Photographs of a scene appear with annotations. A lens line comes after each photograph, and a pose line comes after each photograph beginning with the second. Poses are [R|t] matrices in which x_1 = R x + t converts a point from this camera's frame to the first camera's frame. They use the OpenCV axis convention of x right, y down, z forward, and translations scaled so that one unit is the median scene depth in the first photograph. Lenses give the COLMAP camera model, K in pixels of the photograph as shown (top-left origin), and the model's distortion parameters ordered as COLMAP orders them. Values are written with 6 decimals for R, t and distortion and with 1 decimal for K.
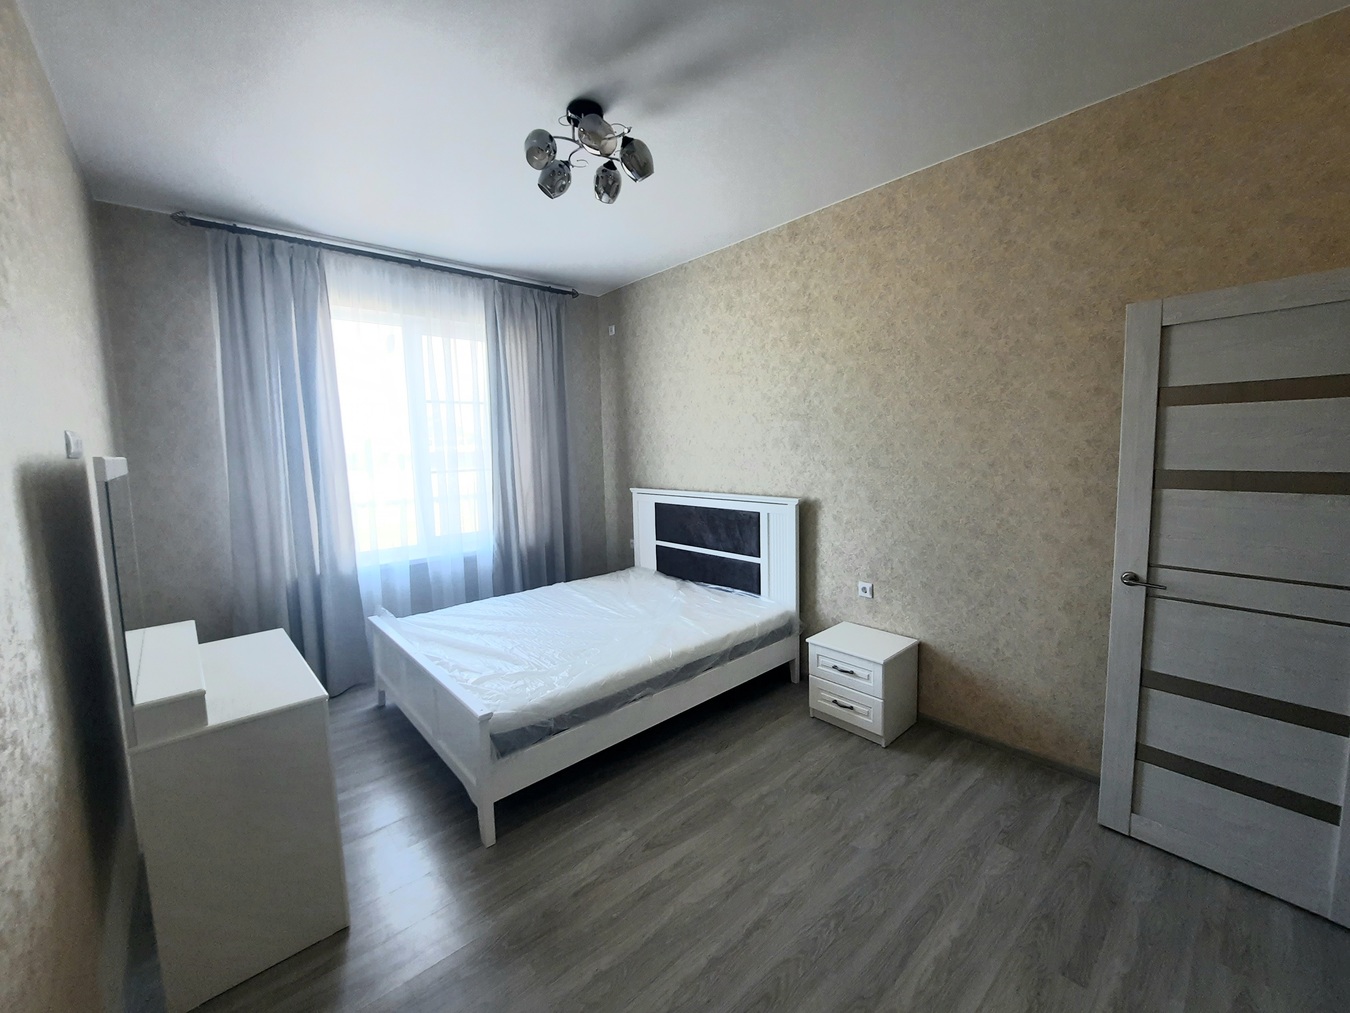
lens RADIAL K [[536.2, 0, 677.2], [0, 536.2, 496.8], [0, 0, 1]] dist [-0.029860, 0.006255]
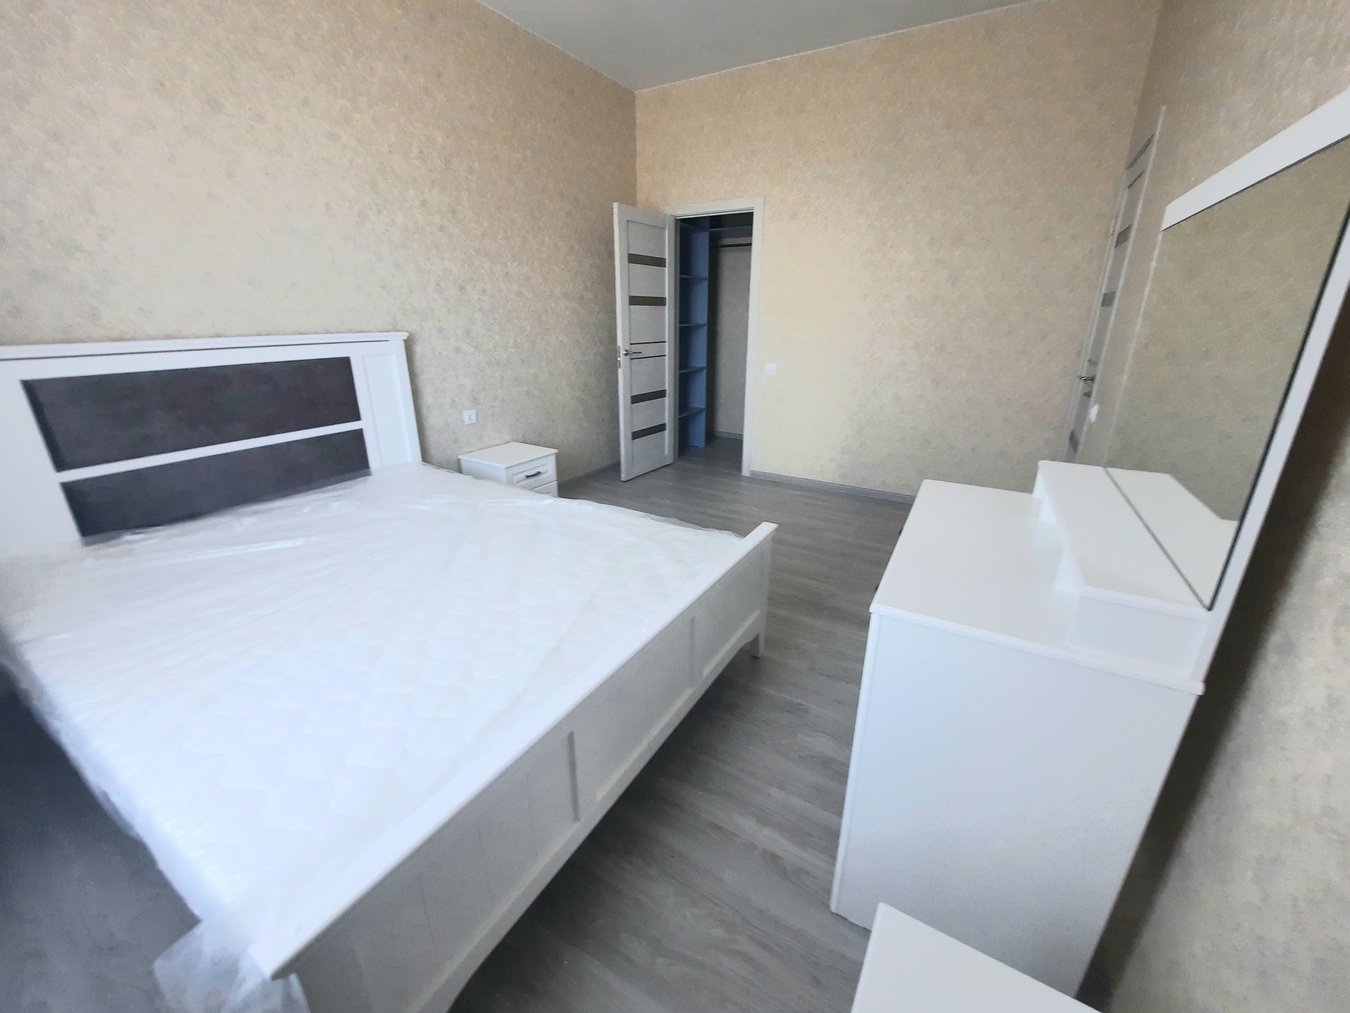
lens RADIAL K [[536.2, 0, 677.2], [0, 536.2, 496.8], [0, 0, 1]] dist [-0.029860, 0.006255]
pose [[-0.303889, -0.290867, 0.907220, -0.697800], [0.083663, 0.940428, 0.329538, 0.008041], [-0.949027, 0.176044, -0.261450, 0.823395]]
